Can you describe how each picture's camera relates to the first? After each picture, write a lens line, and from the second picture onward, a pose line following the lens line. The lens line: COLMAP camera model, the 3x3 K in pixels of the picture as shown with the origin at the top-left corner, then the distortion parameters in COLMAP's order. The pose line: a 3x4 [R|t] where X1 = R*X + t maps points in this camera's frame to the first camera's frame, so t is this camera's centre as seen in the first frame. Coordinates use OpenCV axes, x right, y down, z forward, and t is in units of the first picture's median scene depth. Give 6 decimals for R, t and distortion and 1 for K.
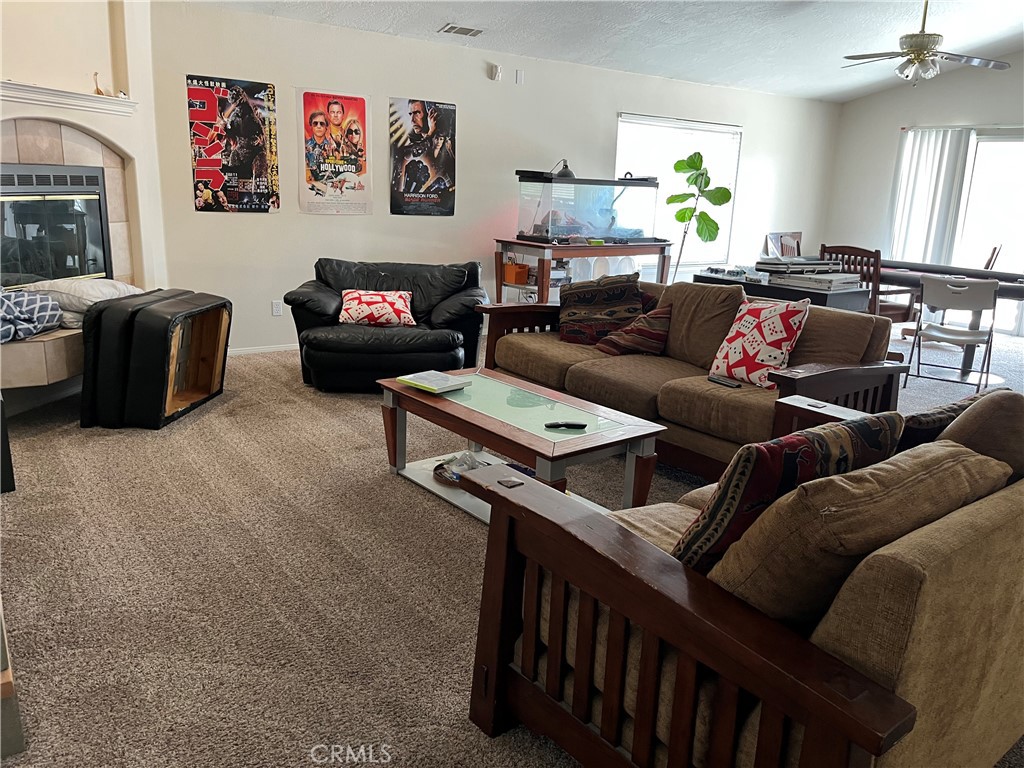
lens RADIAL K [[780.4, 0, 511.4], [0, 780.4, 380.8], [0, 0, 1]] dist [0.051742, -0.075481]
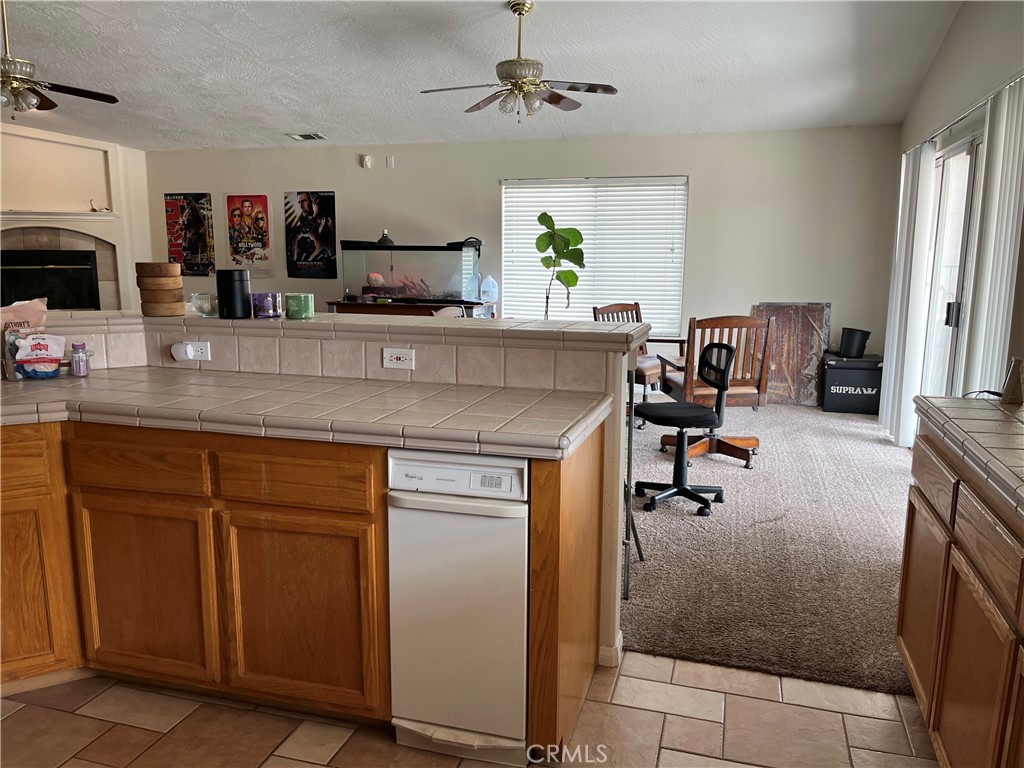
lens RADIAL K [[780.4, 0, 514.7], [0, 780.4, 384.5], [0, 0, 1]] dist [0.051742, -0.075481]
pose [[0.621594, 0.095985, -0.777436, 1.183938], [-0.170269, 0.985291, -0.014490, -0.083336], [0.764610, 0.141380, 0.628795, 0.504949]]
